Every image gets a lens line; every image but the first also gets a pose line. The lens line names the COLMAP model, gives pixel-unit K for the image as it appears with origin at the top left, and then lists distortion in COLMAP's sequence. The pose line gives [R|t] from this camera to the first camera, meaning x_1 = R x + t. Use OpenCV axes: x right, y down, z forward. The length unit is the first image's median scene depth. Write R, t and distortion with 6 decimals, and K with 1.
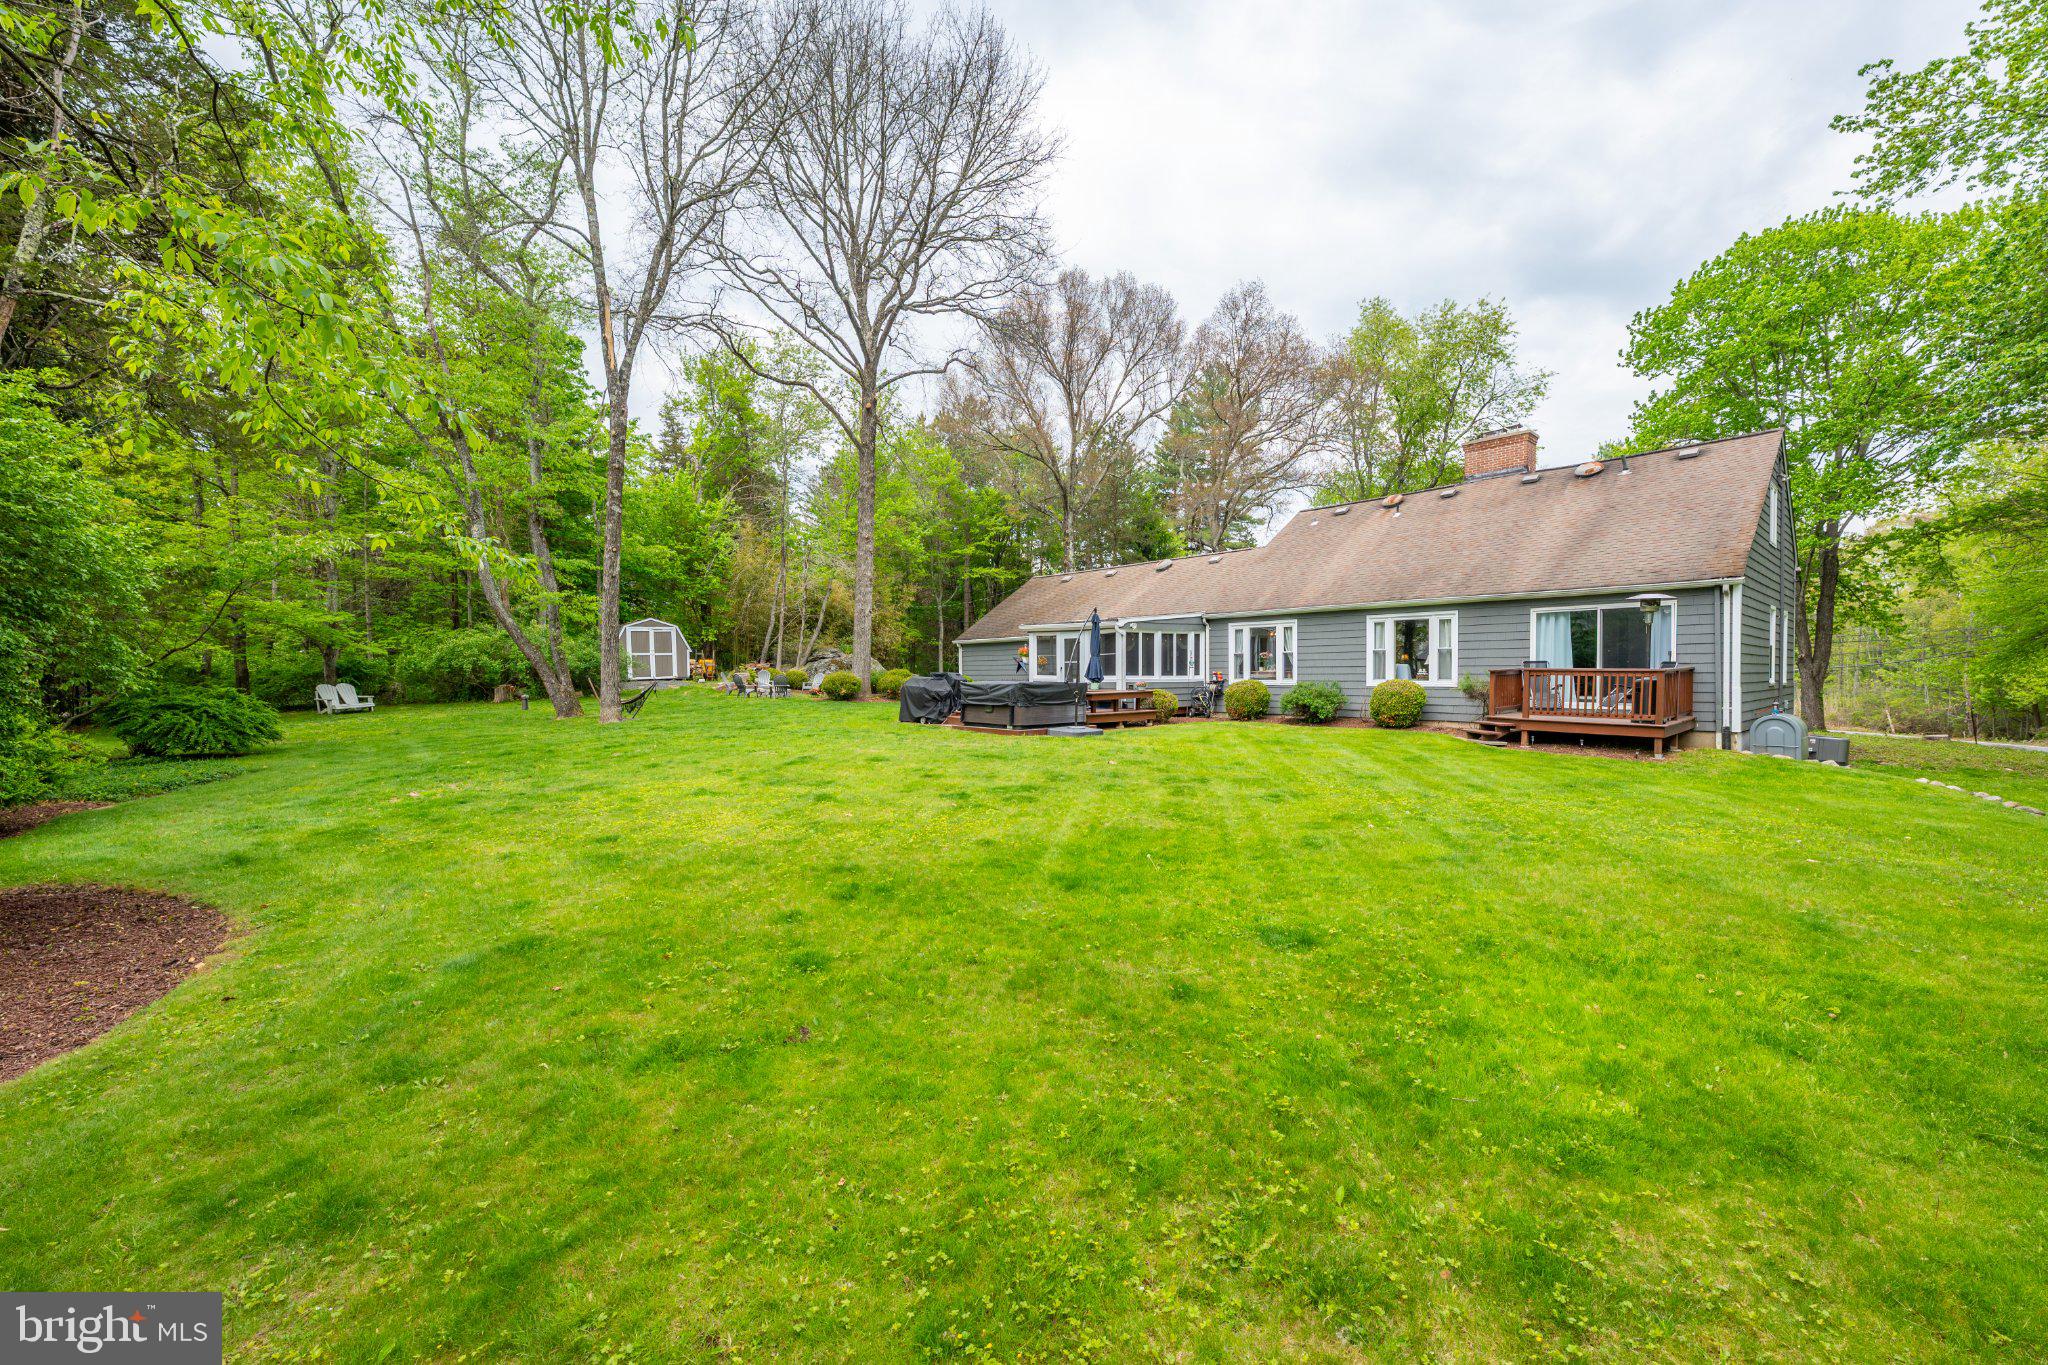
lens RADIAL K [[807.9, 0, 1029.9], [0, 807.9, 677.6], [0, 0, 1]] dist [-0.001563, 0.000499]
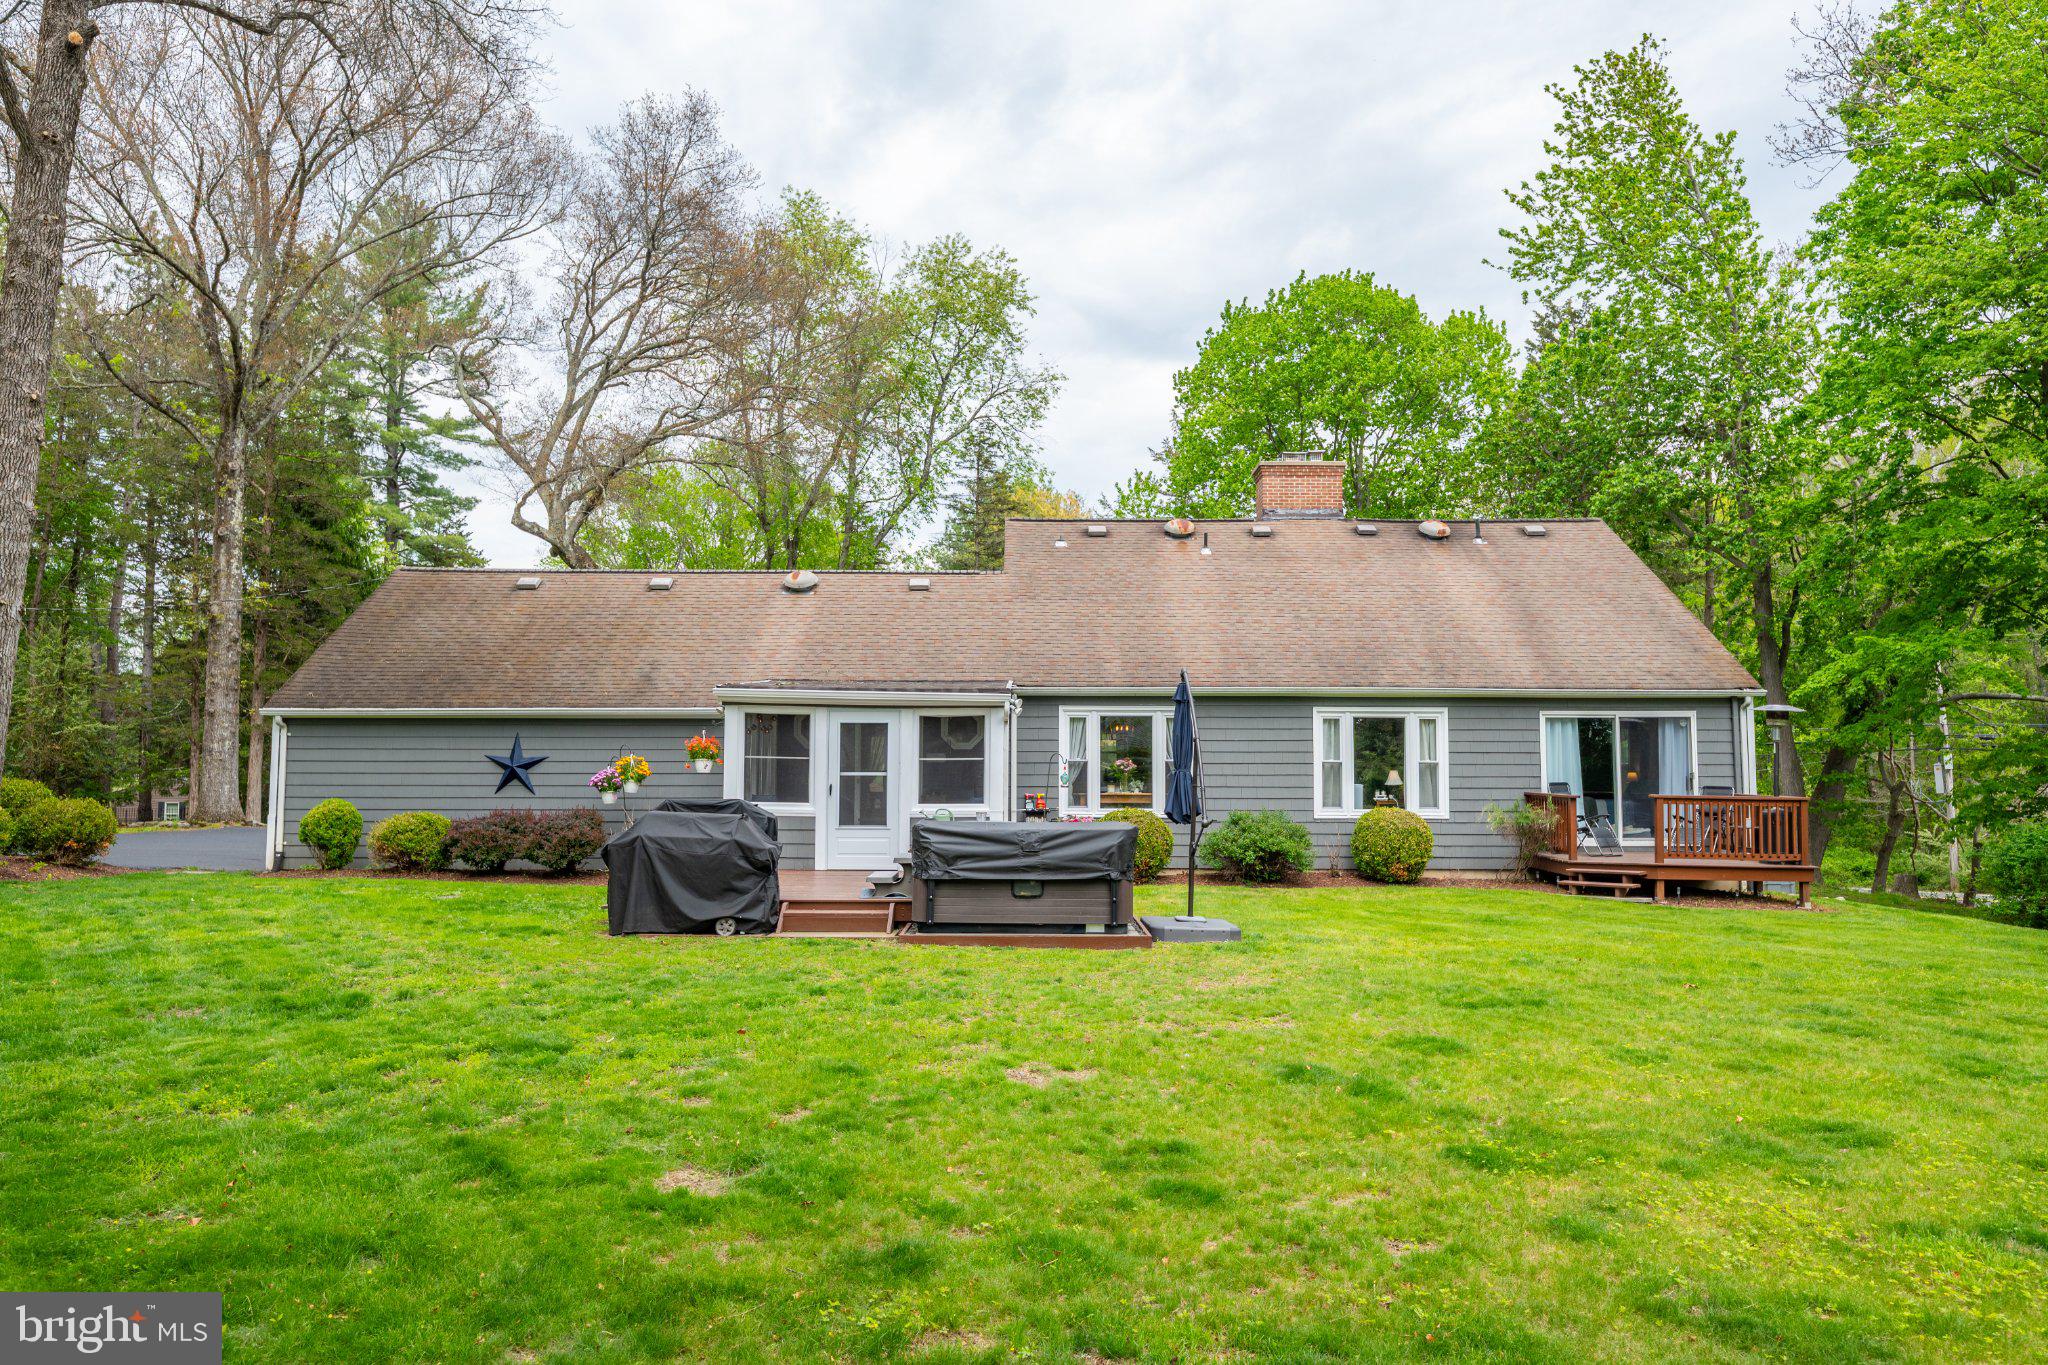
lens RADIAL K [[1355.7, 0, 1020.1], [0, 1355.7, 680.4], [0, 0, 1]] dist [-0.007711, -0.000196]
pose [[0.641828, 0.064707, 0.764114, -0.470620], [0.000365, 0.996408, -0.084685, -0.007001], [-0.766849, 0.054632, 0.639498, 0.437451]]
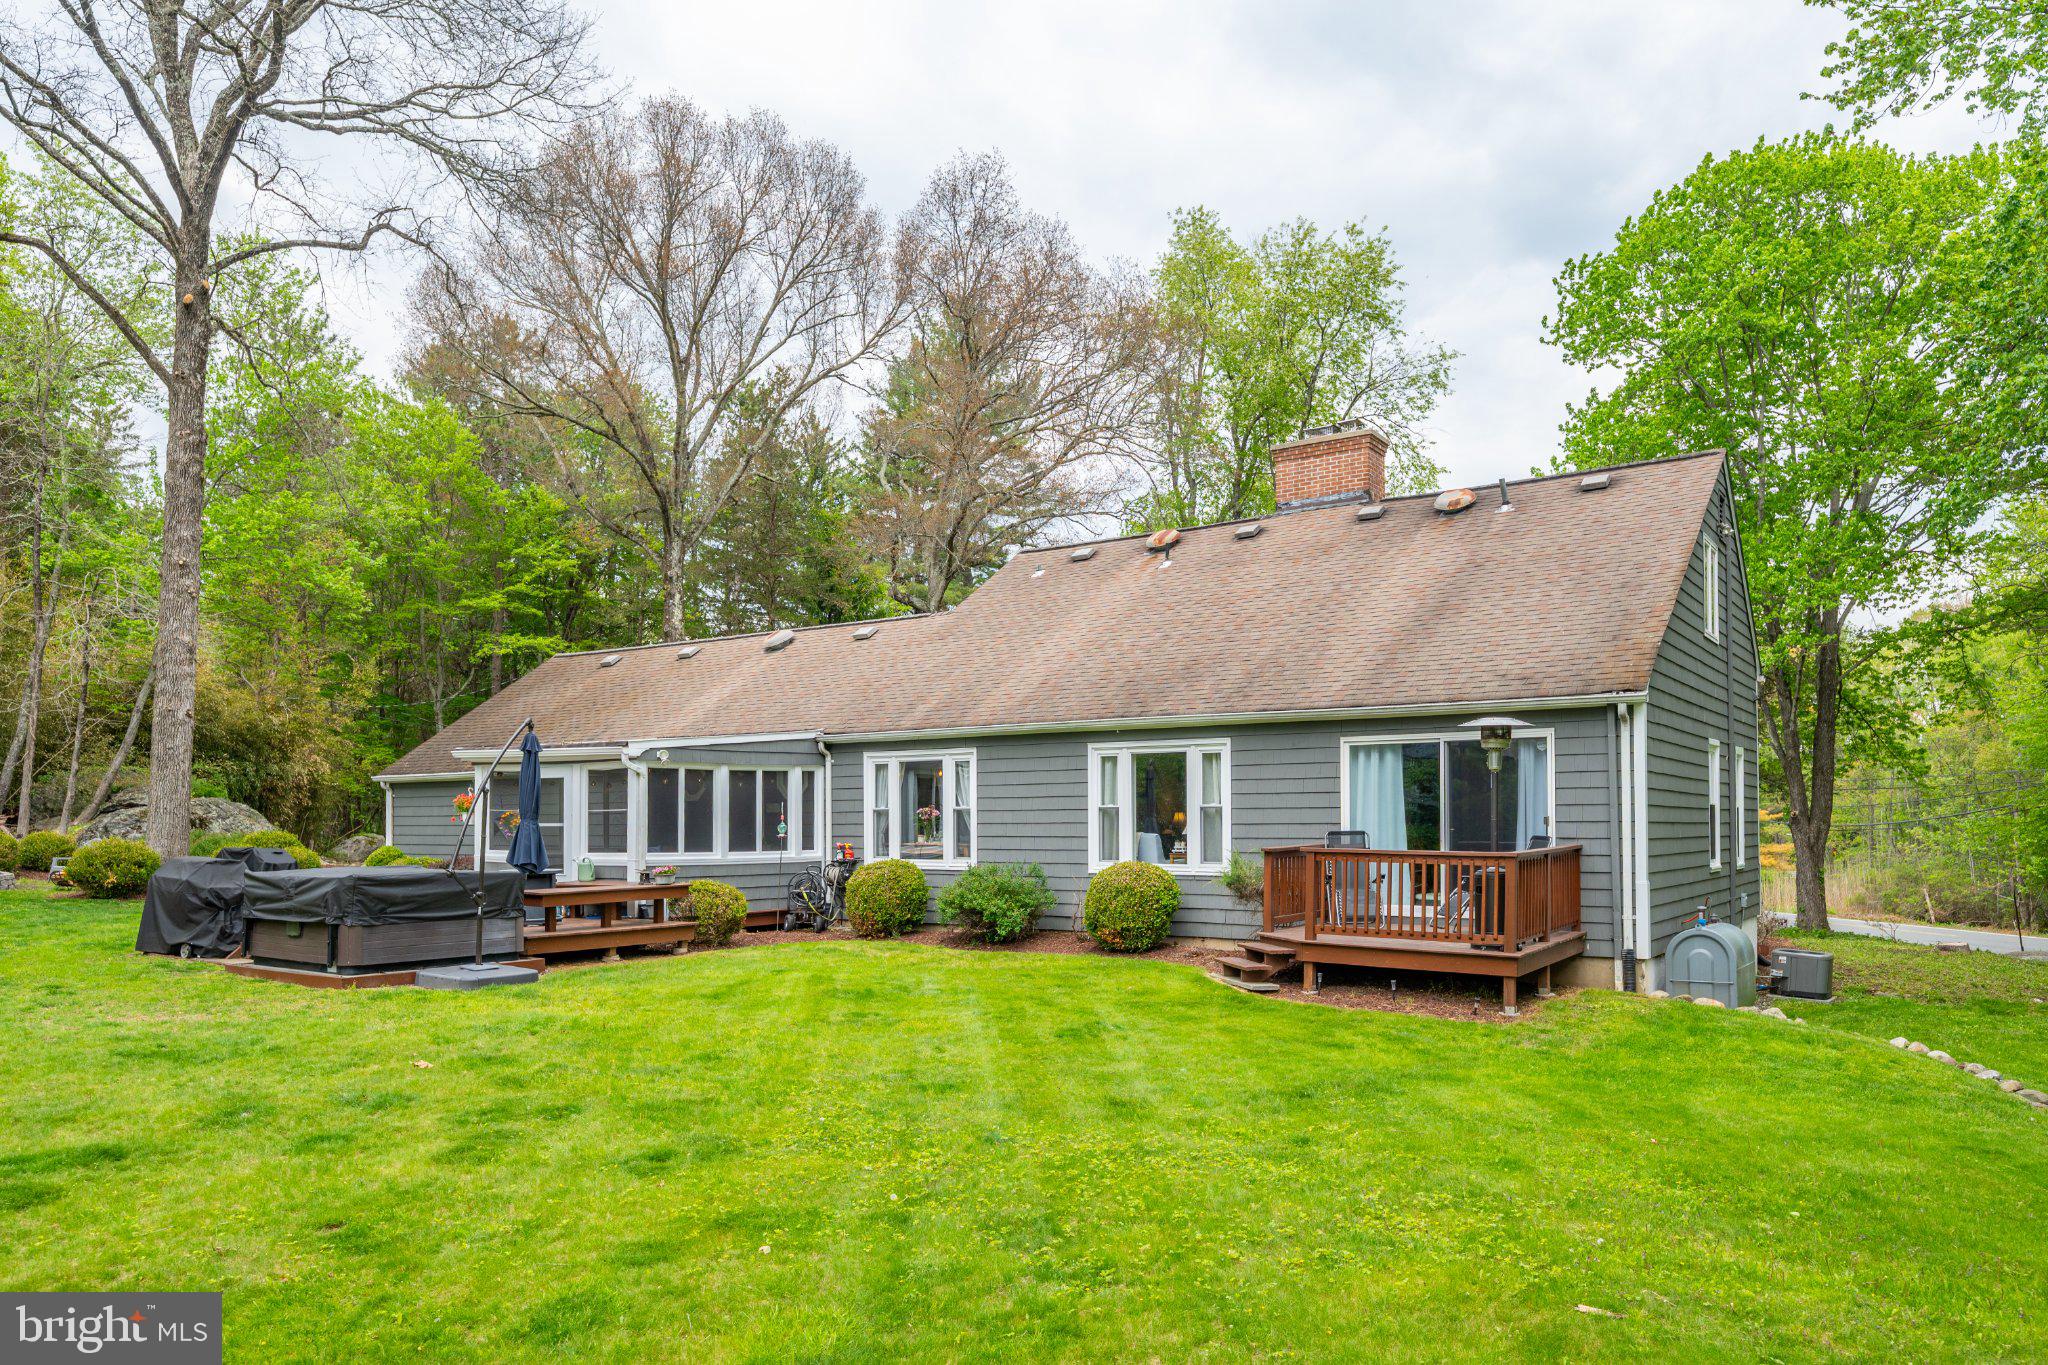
lens RADIAL K [[1388.0, 0, 1035.5], [0, 1388.0, 772.0], [0, 0, 1]] dist [0.002672, -0.003805]
pose [[0.972545, 0.010656, 0.232470, 0.144051], [-0.000702, 0.999081, -0.042859, -0.015025], [-0.232713, 0.041519, 0.971659, 0.085589]]
